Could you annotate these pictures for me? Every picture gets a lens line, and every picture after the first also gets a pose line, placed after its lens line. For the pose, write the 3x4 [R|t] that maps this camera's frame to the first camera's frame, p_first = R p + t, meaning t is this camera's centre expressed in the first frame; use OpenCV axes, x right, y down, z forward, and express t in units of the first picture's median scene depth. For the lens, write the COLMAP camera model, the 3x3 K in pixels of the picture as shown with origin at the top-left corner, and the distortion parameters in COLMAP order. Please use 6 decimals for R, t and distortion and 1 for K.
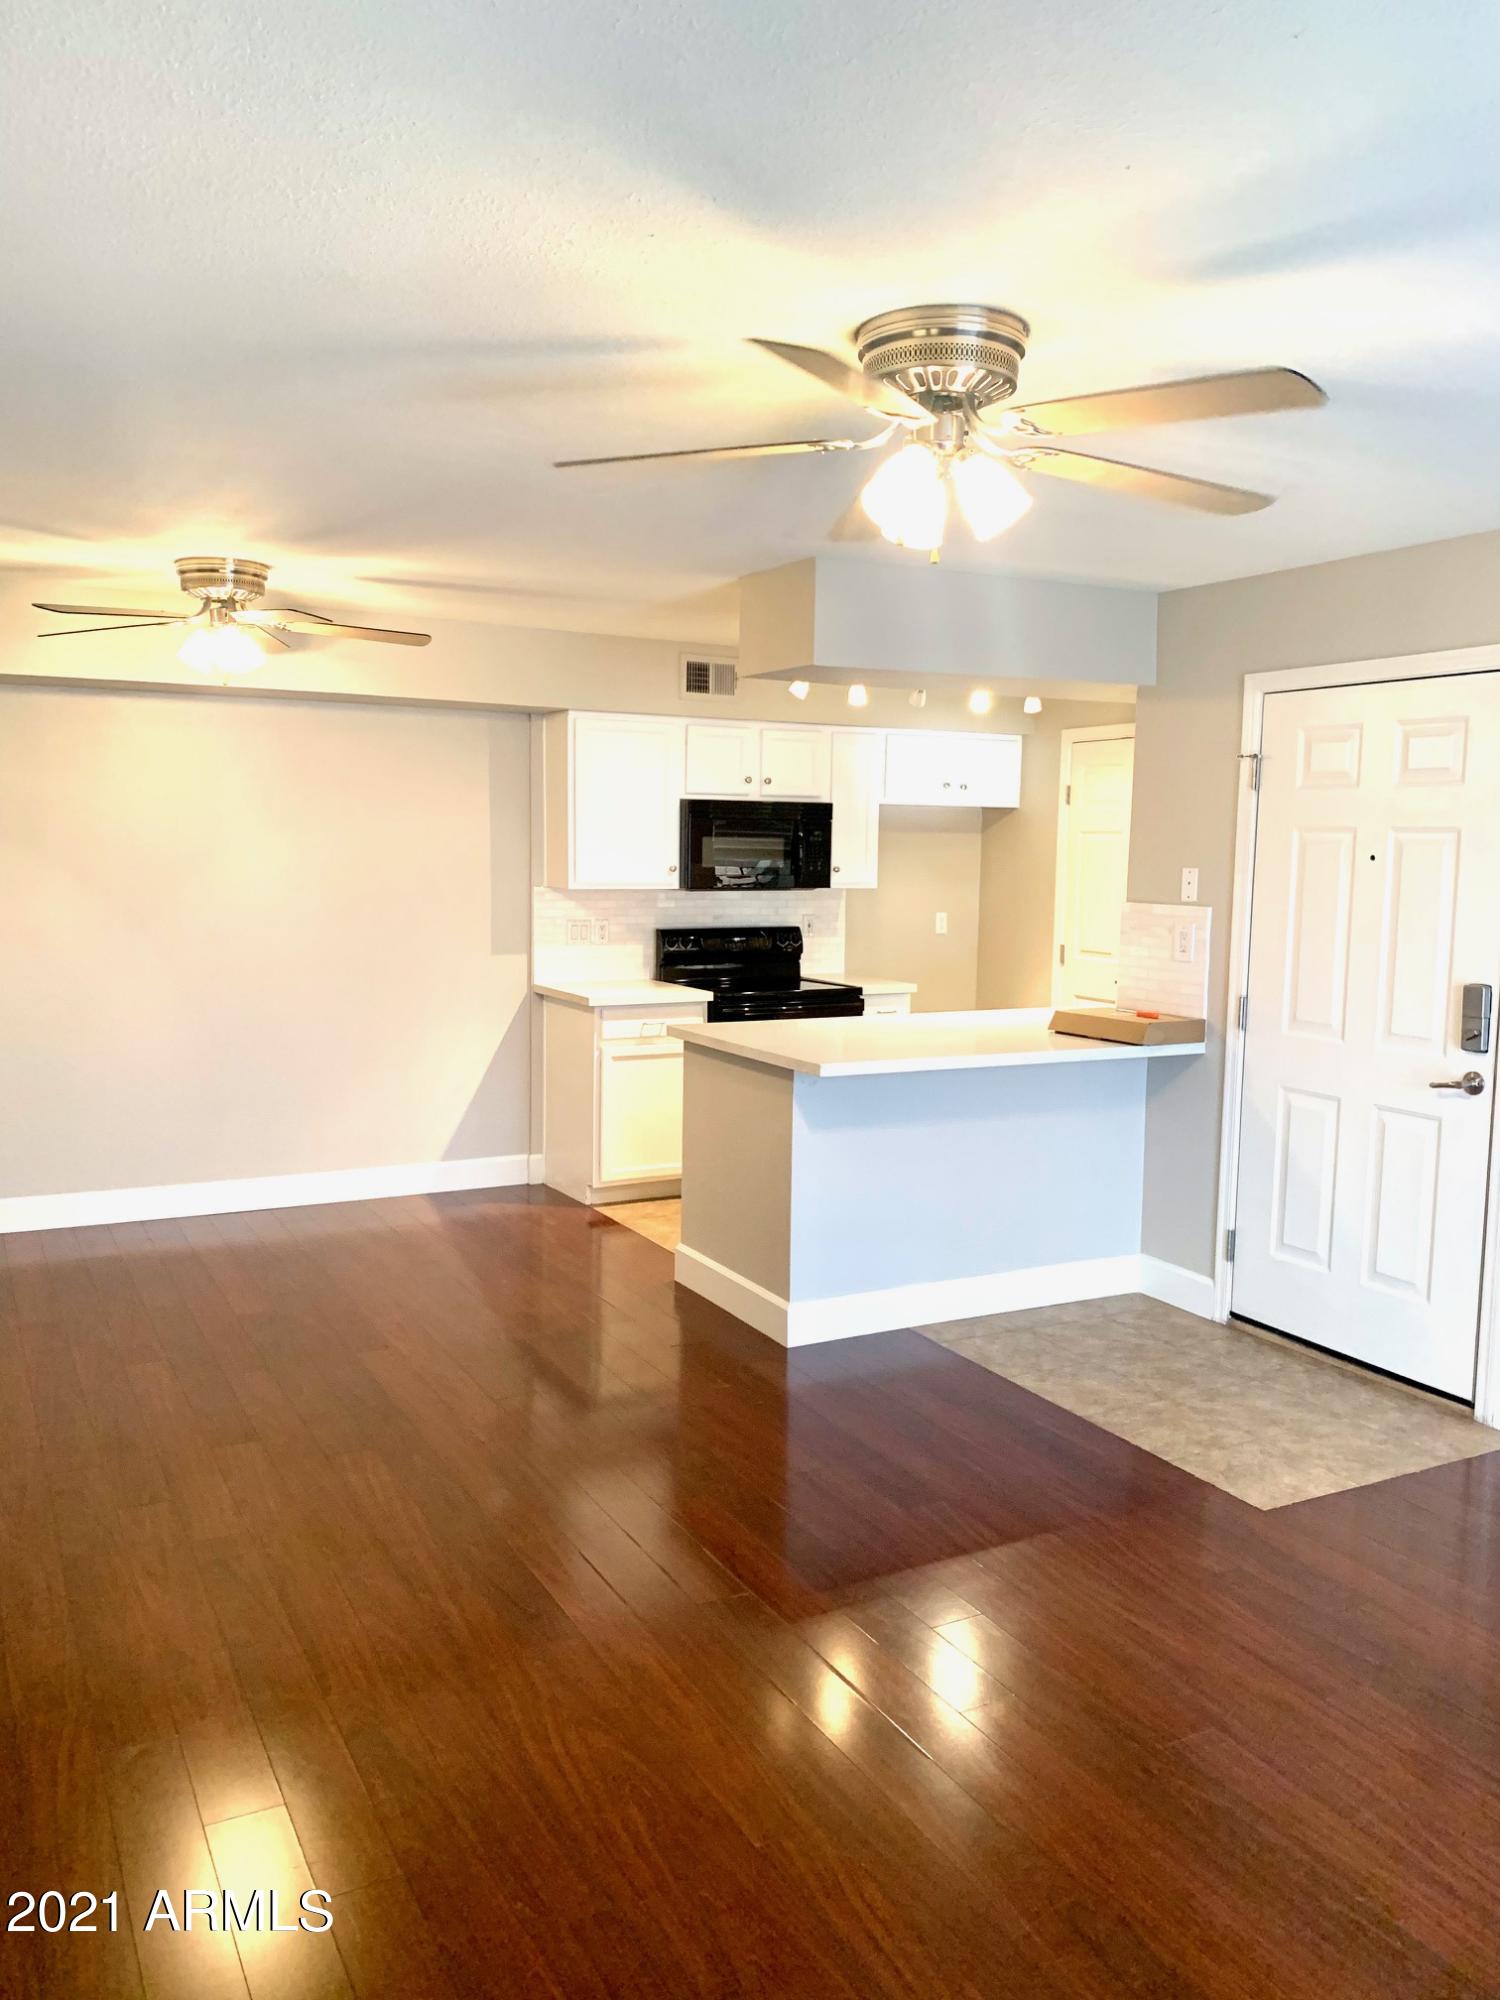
lens RADIAL K [[1534.2, 0, 750.0], [0, 1534.2, 1000.0], [0, 0, 1]] dist [0.014212, -0.002625]
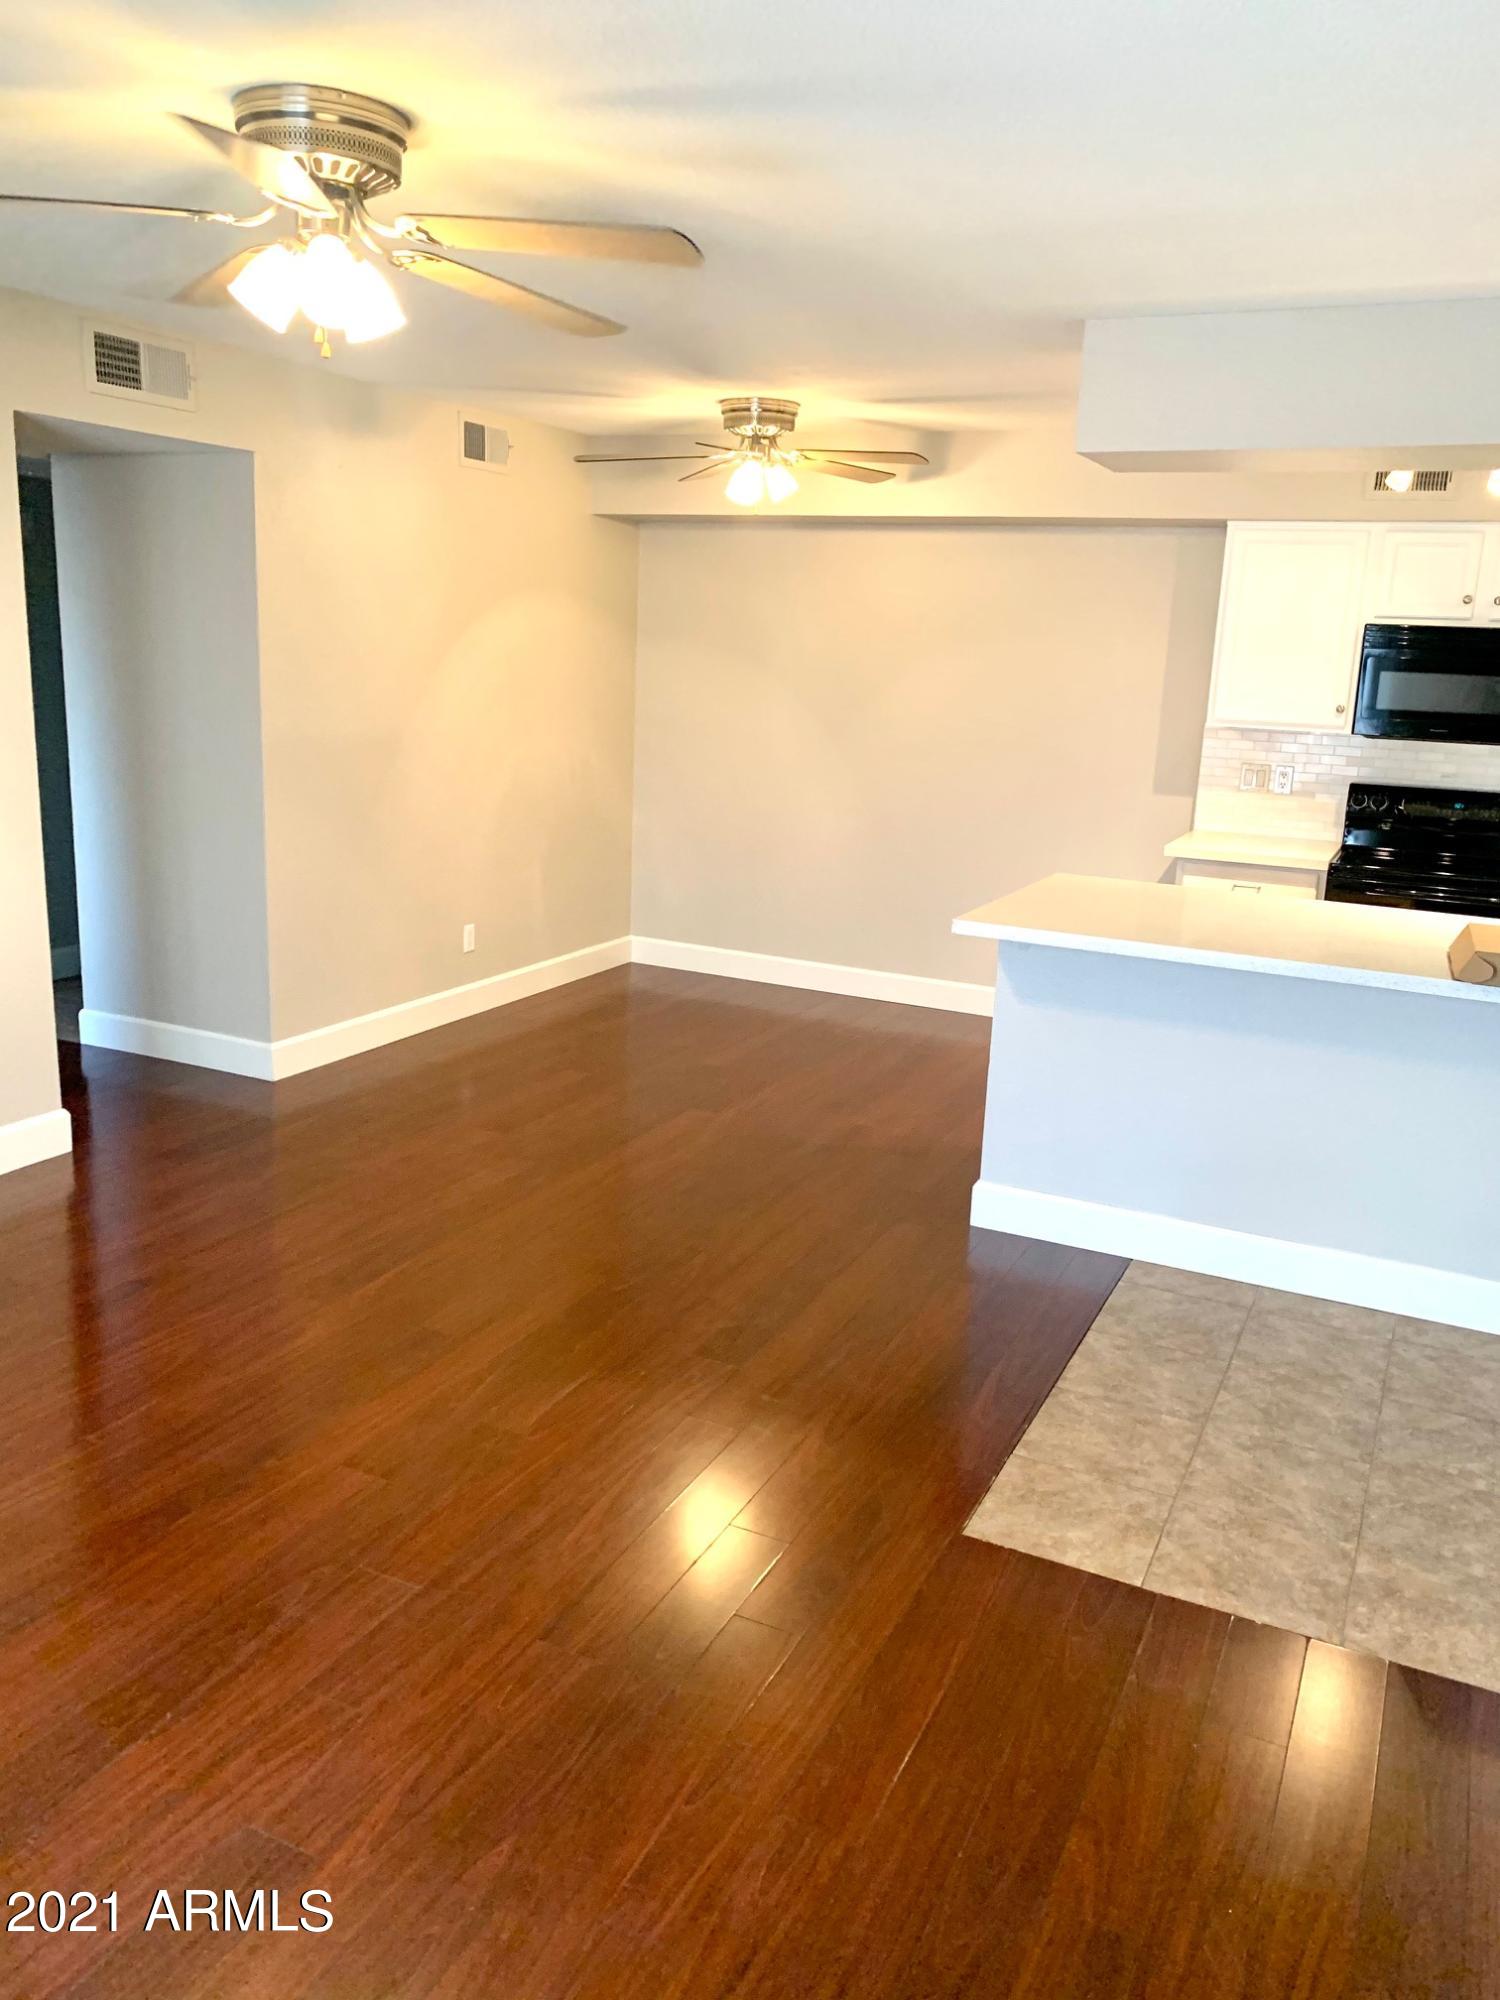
lens RADIAL K [[1534.2, 0, 750.0], [0, 1534.2, 1000.0], [0, 0, 1]] dist [0.014212, -0.002625]
pose [[0.592373, 0.193642, -0.782047, 0.562665], [-0.115240, 0.981070, 0.155632, -0.029847], [0.797379, -0.002069, 0.603475, 0.299492]]
